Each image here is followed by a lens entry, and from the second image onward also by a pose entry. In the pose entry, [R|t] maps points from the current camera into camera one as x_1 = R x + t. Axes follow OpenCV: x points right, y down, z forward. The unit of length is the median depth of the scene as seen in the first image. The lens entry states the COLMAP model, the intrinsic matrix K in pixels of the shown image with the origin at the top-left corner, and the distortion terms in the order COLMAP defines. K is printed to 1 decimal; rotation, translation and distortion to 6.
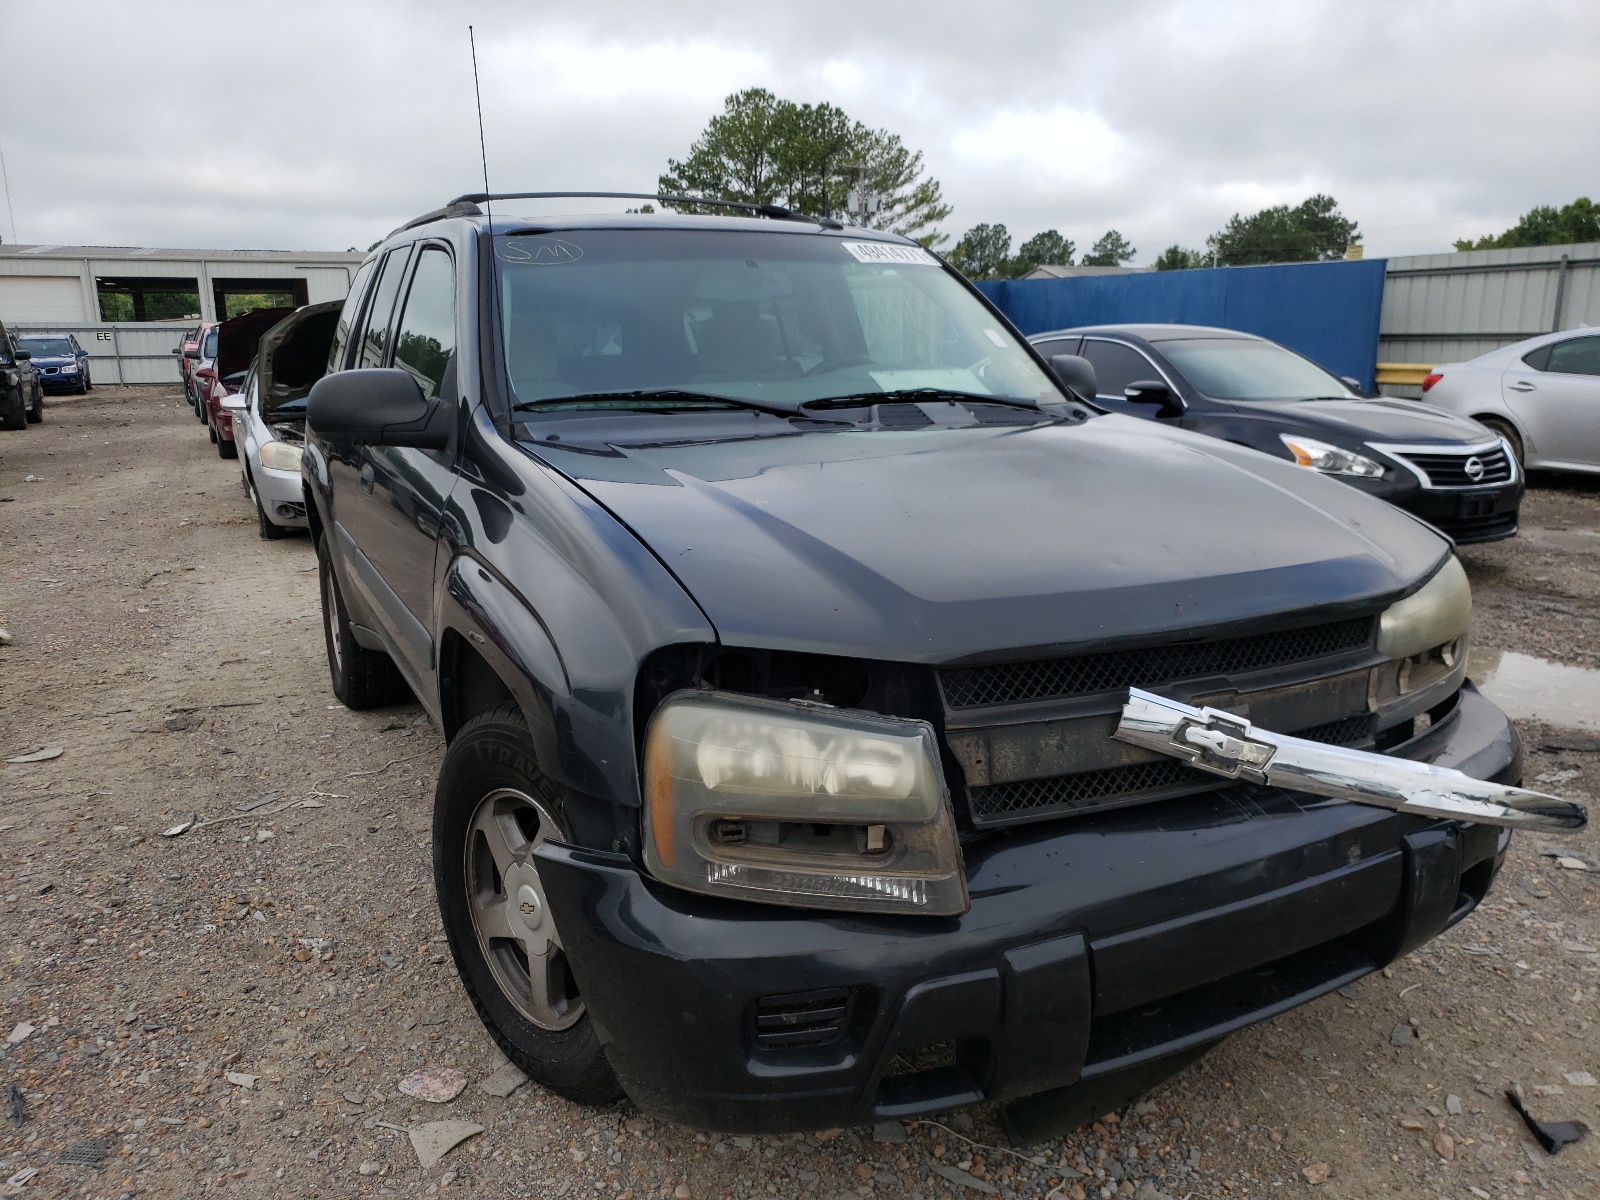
lens RADIAL K [[1232.2, 0, 799.9], [0, 1232.2, 607.4], [0, 0, 1]] dist [0.015238, 0.003709]
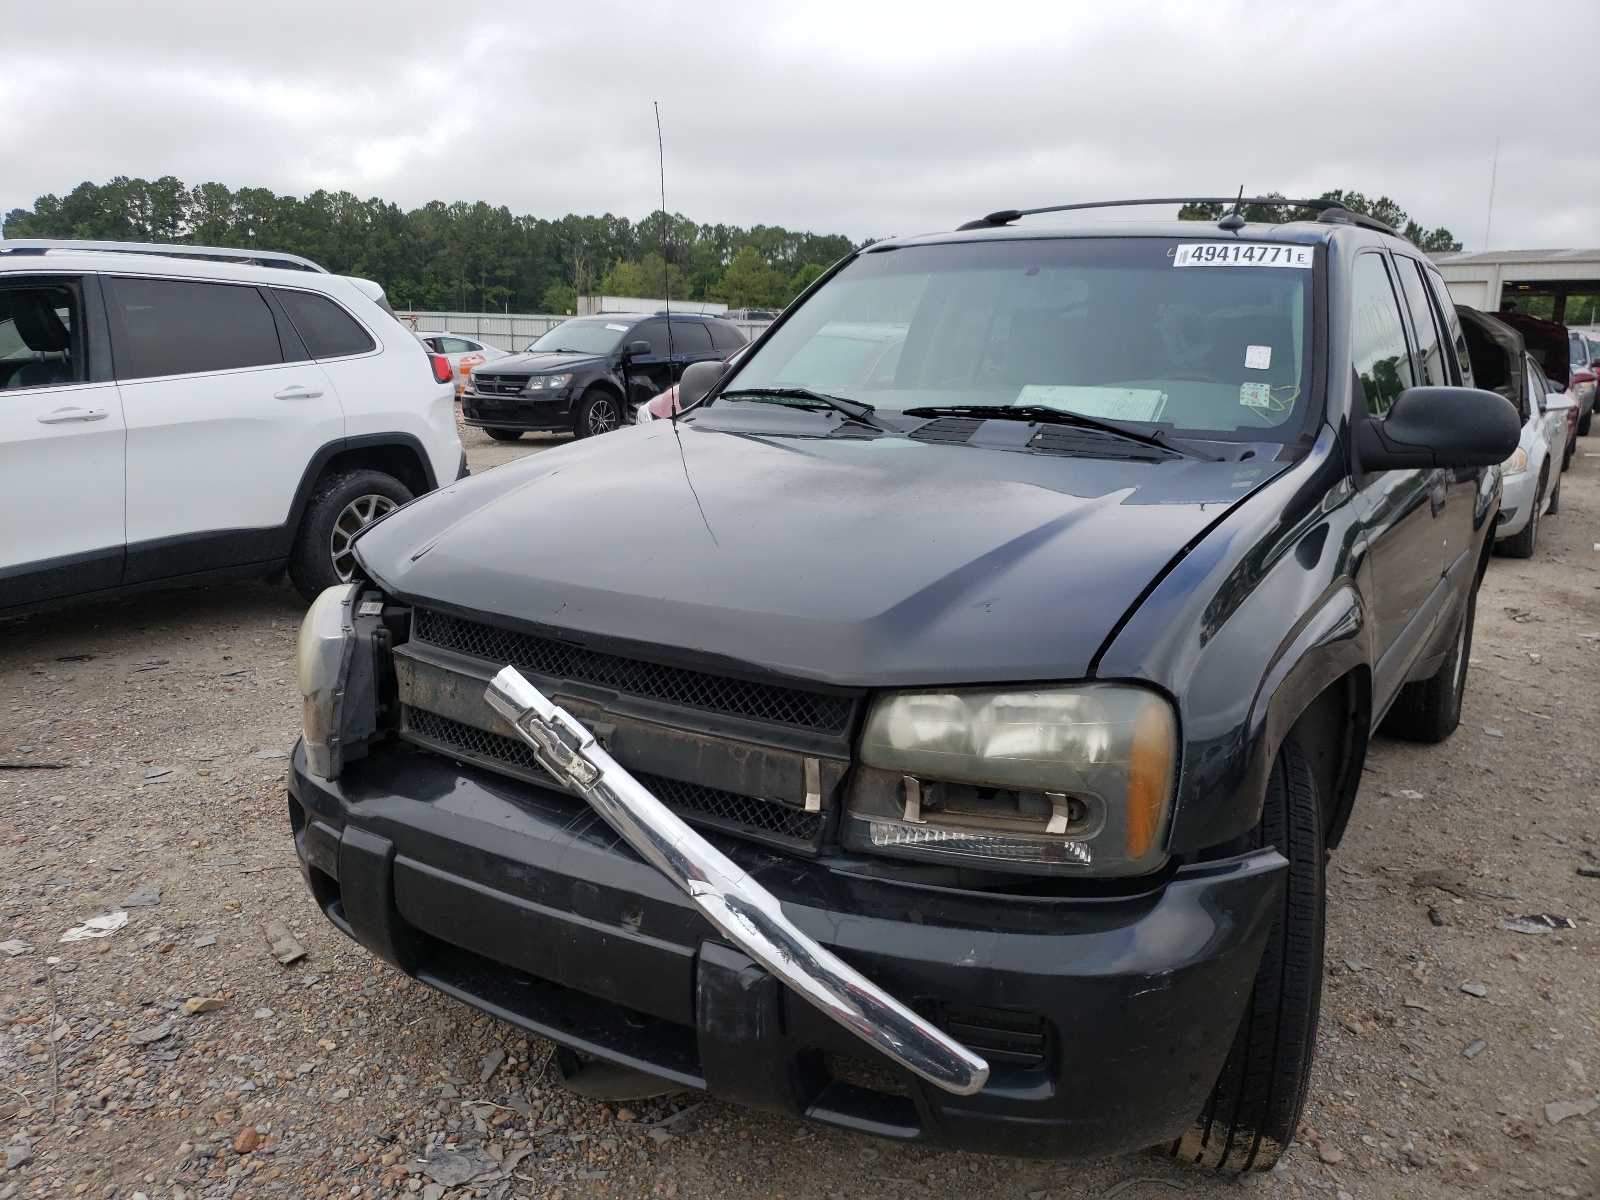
lens RADIAL K [[1232.2, 0, 803.3], [0, 1232.2, 590.7], [0, 0, 1]] dist [0.015238, 0.003709]
pose [[0.507771, 0.188740, -0.840563, 1.153975], [-0.201959, 0.974595, 0.096836, -0.138982], [0.837485, 0.120589, 0.532989, 0.564348]]
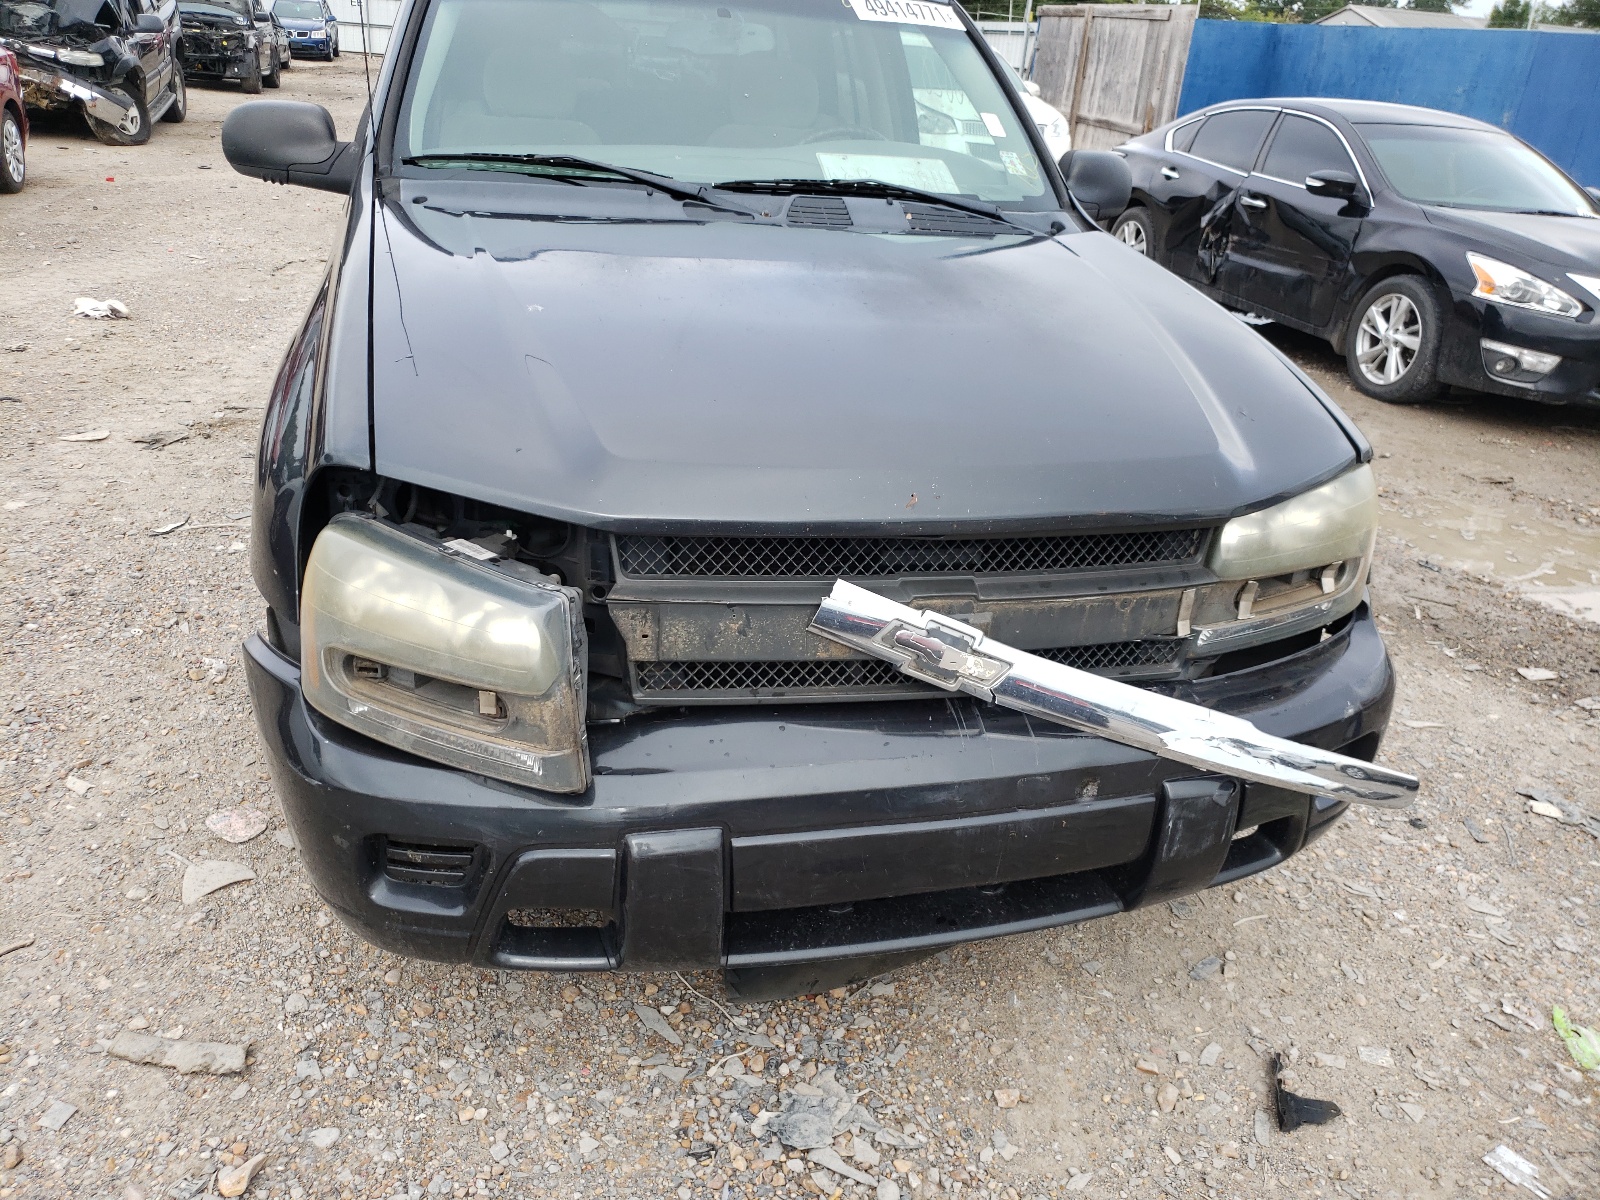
lens RADIAL K [[1232.2, 0, 831.4], [0, 1232.2, 562.4], [0, 0, 1]] dist [0.015238, 0.003709]
pose [[0.974979, 0.157198, -0.157177, 0.358819], [-0.126563, 0.973813, 0.188867, -0.103214], [0.182750, -0.164248, 0.969342, 0.118284]]
